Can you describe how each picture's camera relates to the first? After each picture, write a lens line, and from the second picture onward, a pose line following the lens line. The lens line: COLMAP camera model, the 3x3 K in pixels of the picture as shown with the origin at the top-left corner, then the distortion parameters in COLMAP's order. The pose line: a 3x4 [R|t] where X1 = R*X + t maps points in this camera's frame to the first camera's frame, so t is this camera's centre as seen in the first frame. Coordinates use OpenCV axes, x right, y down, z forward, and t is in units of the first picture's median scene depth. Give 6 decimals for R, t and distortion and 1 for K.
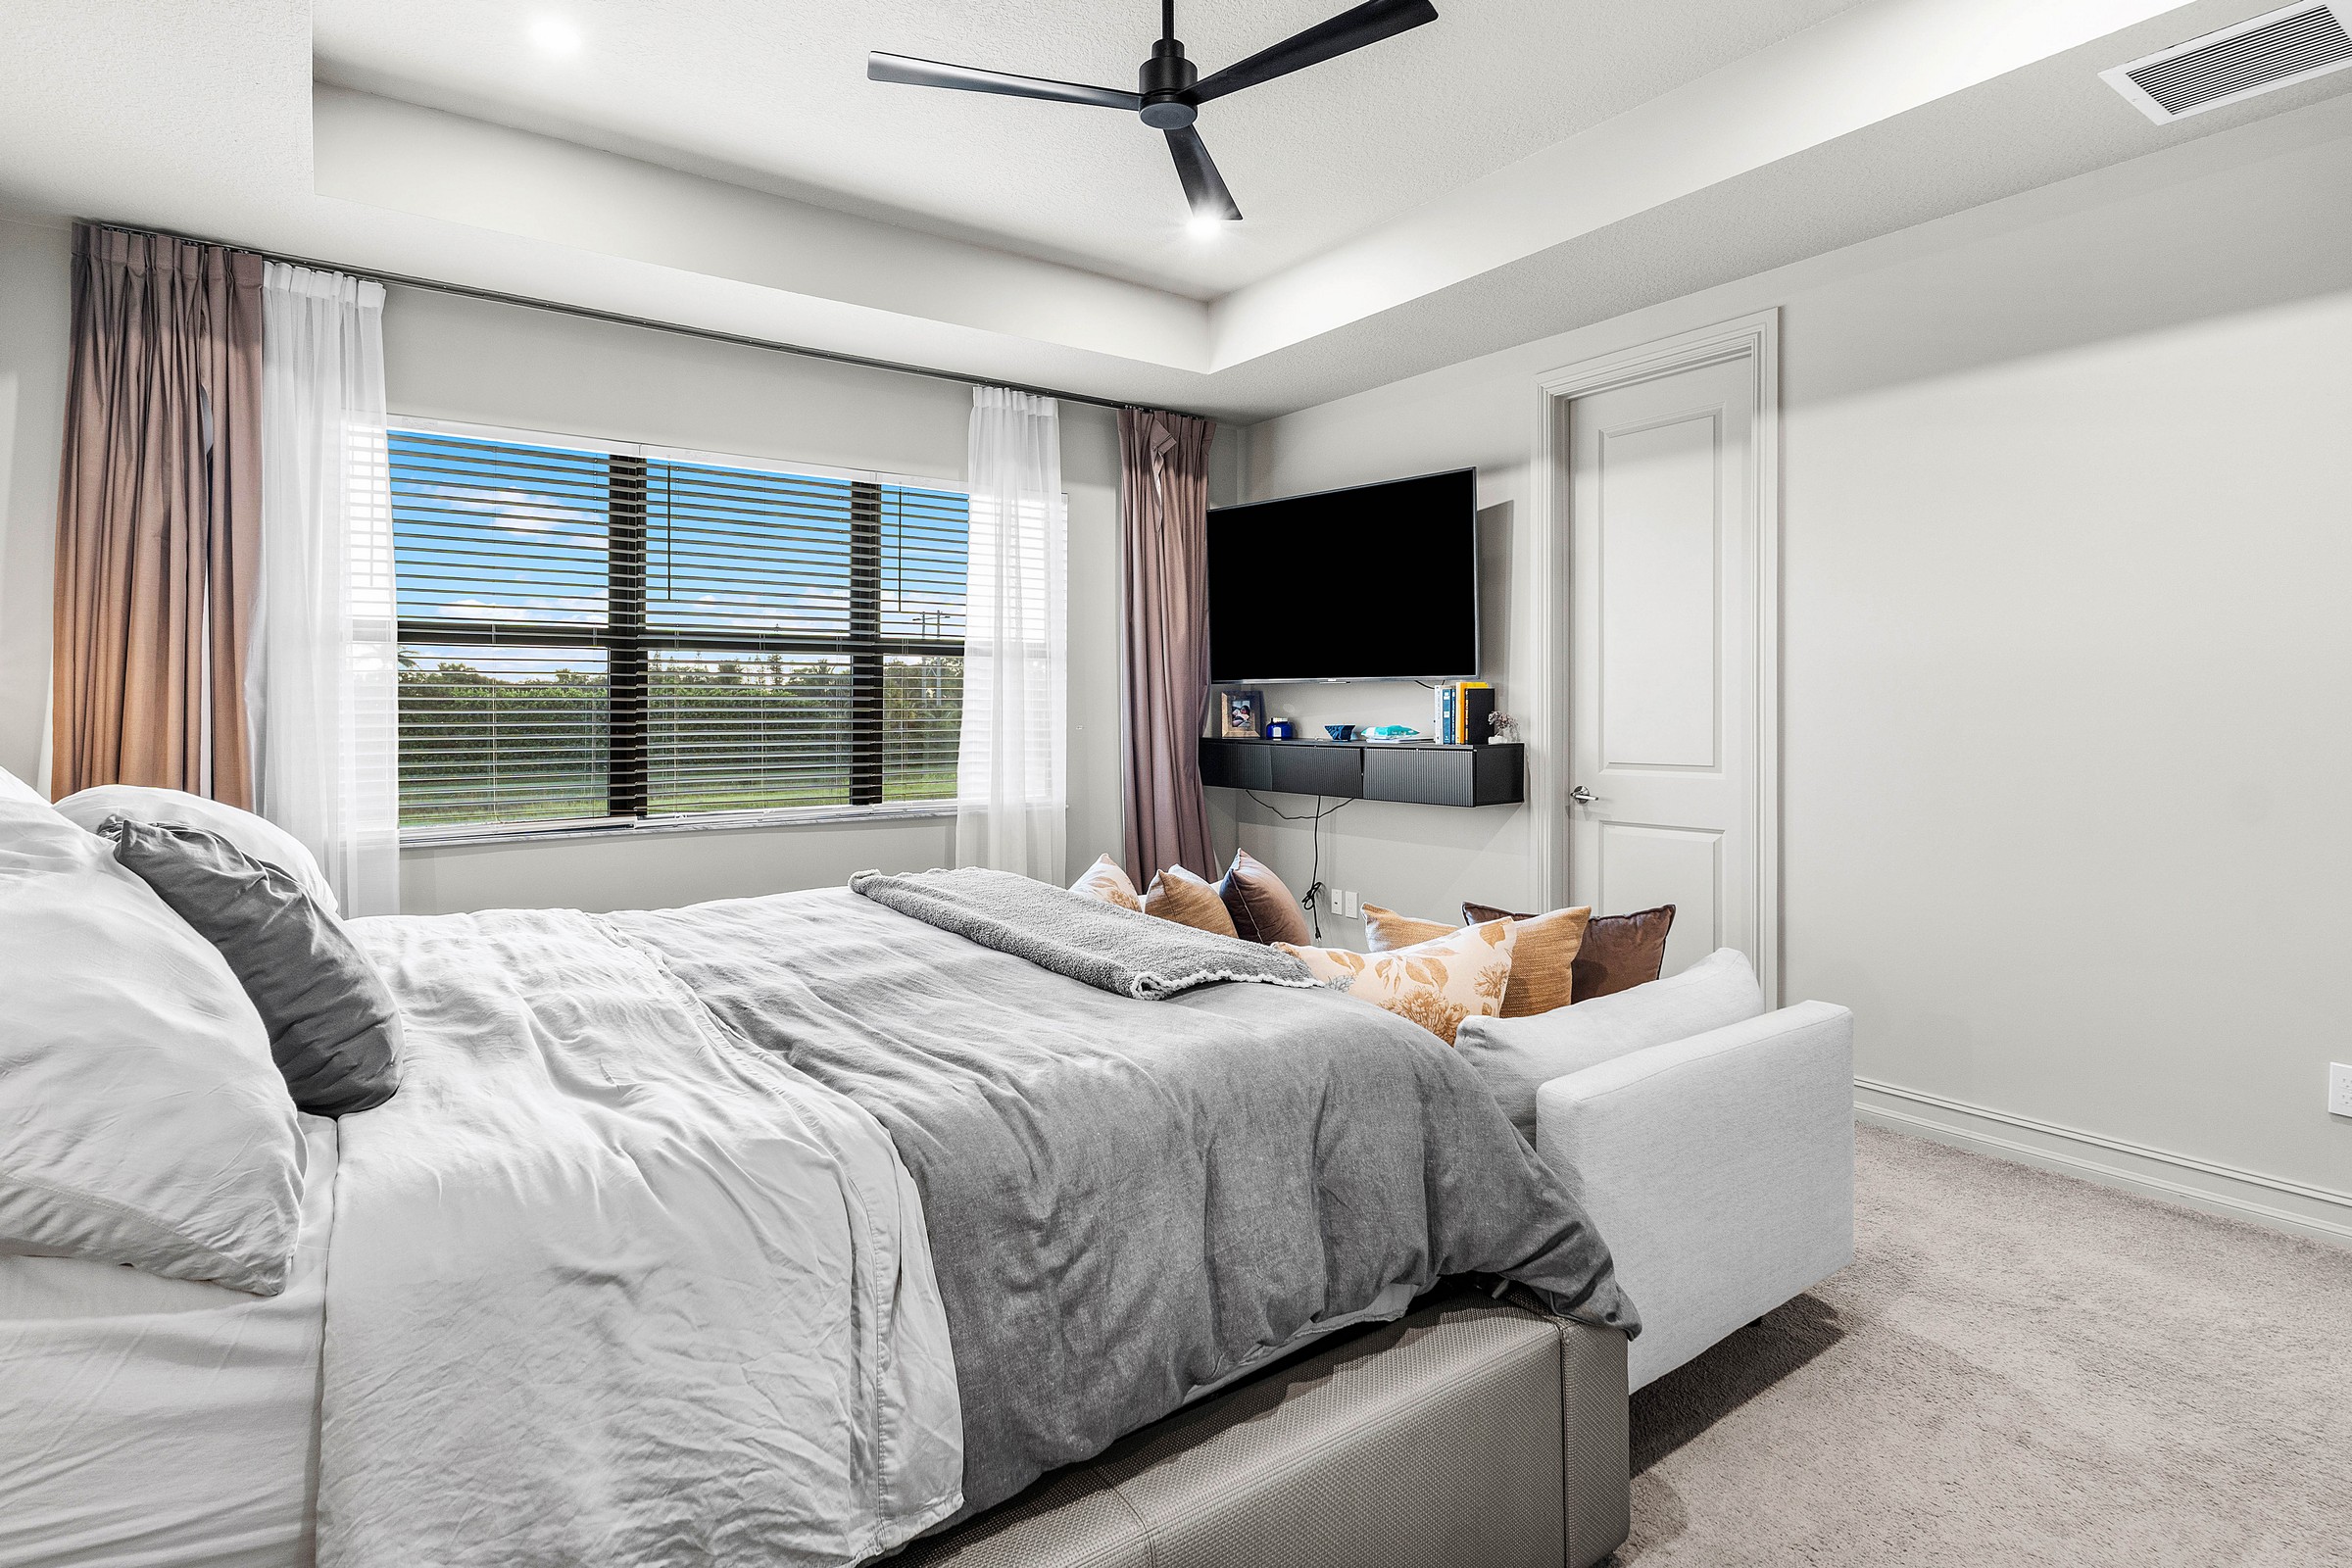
lens RADIAL K [[1201.8, 0, 1172.2], [0, 1201.8, 704.4], [0, 0, 1]] dist [0.007950, 0.000579]
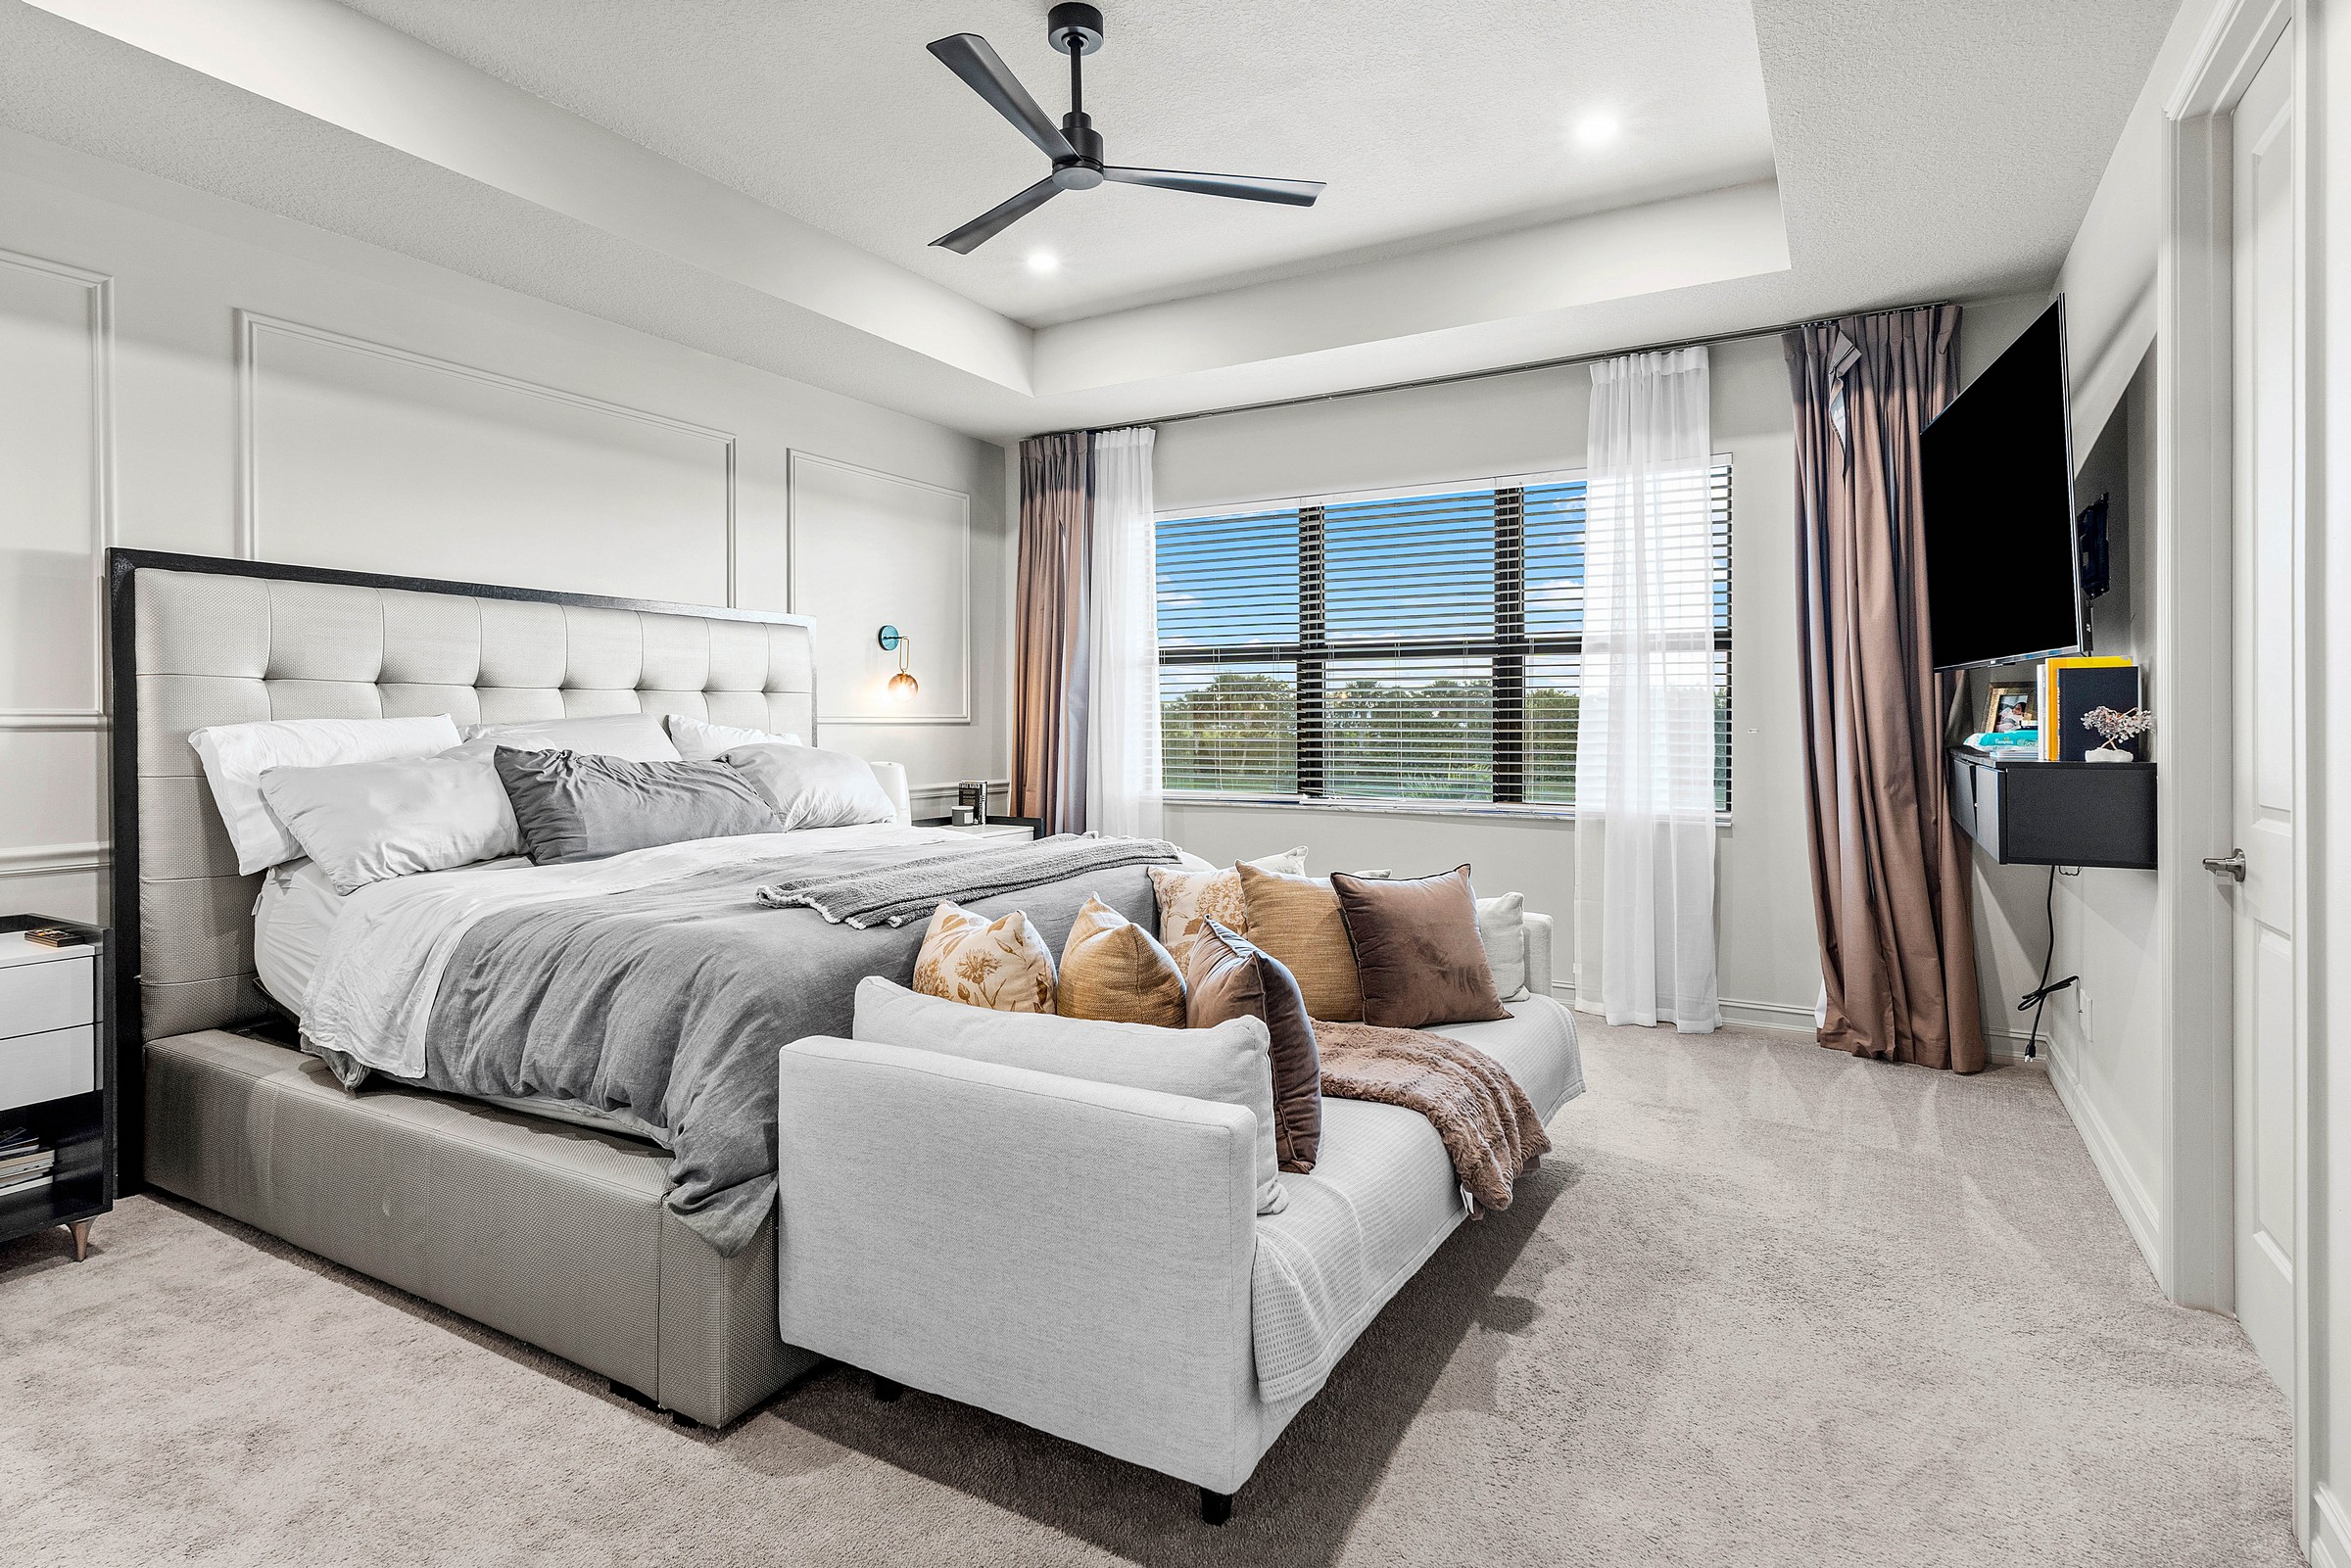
lens RADIAL K [[1201.2, 0, 1171.7], [0, 1201.2, 704.5], [0, 0, 1]] dist [0.007950, 0.000579]
pose [[0.408738, -0.006496, -0.912629, 0.564371], [0.004197, 0.999977, -0.005238, 0.004129], [0.912642, -0.001690, 0.408756, 0.322423]]
